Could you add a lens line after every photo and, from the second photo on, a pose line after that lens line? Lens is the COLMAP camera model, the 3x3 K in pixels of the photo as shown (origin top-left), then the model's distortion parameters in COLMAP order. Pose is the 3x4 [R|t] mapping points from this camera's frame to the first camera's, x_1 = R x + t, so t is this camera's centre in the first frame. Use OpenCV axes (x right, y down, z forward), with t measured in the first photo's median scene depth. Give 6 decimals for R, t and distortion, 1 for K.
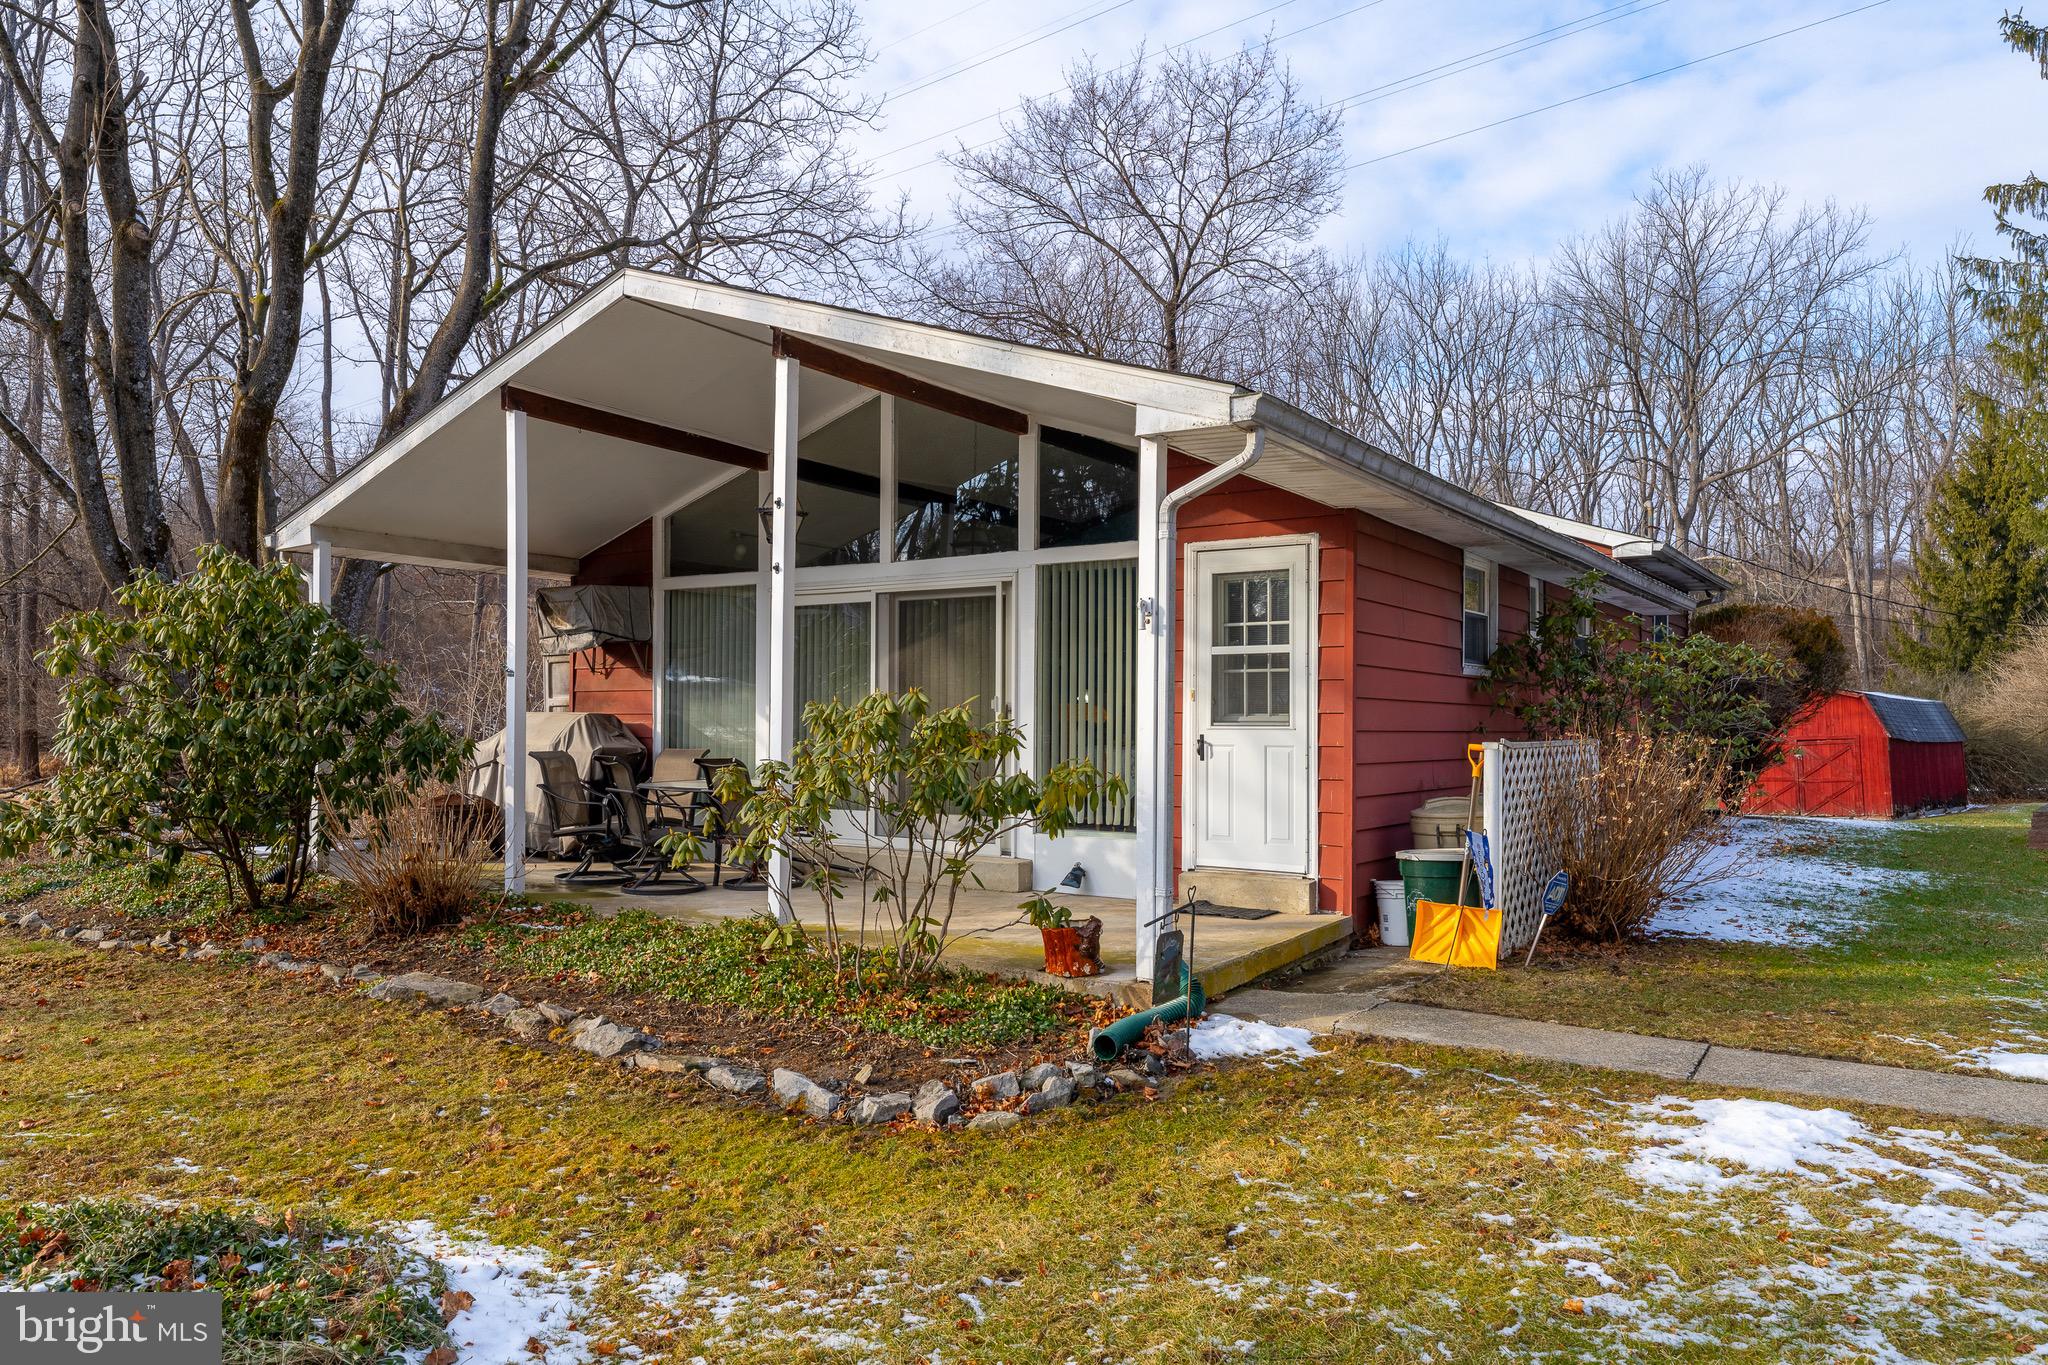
lens RADIAL K [[1405.6, 0, 1024.7], [0, 1405.6, 726.3], [0, 0, 1]] dist [-0.007289, -0.004746]
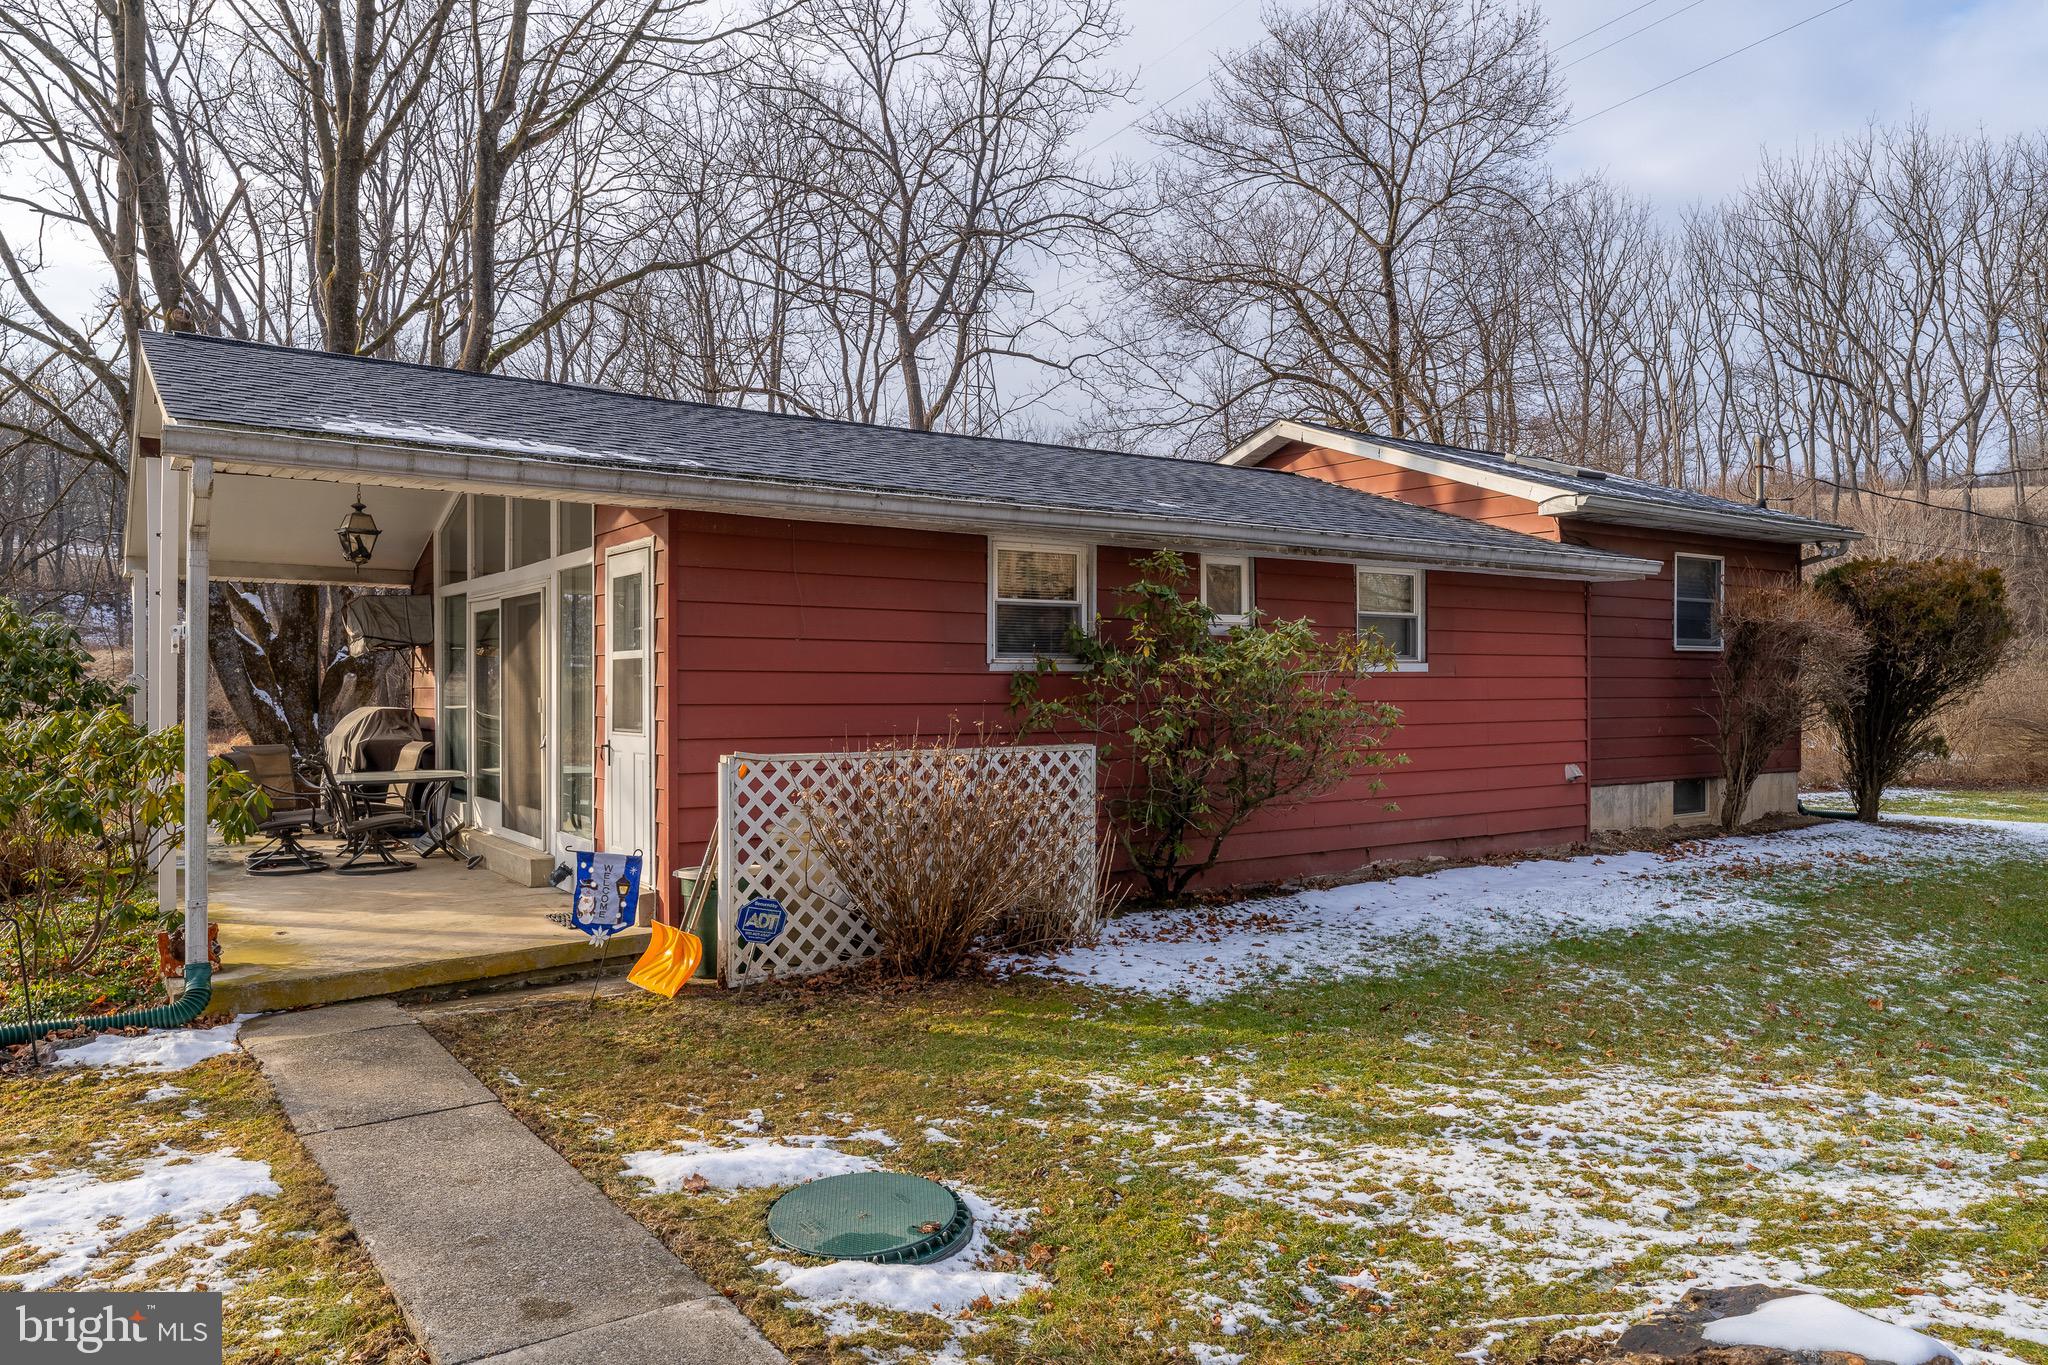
lens RADIAL K [[1415.2, 0, 1024.0], [0, 1415.2, 682.5], [0, 0, 1]] dist [-0.001444, 0.001475]
pose [[0.931485, -0.009506, -0.363656, 0.534855], [0.006210, 0.999928, -0.010230, -0.015972], [0.363727, 0.007271, 0.931477, 0.122478]]
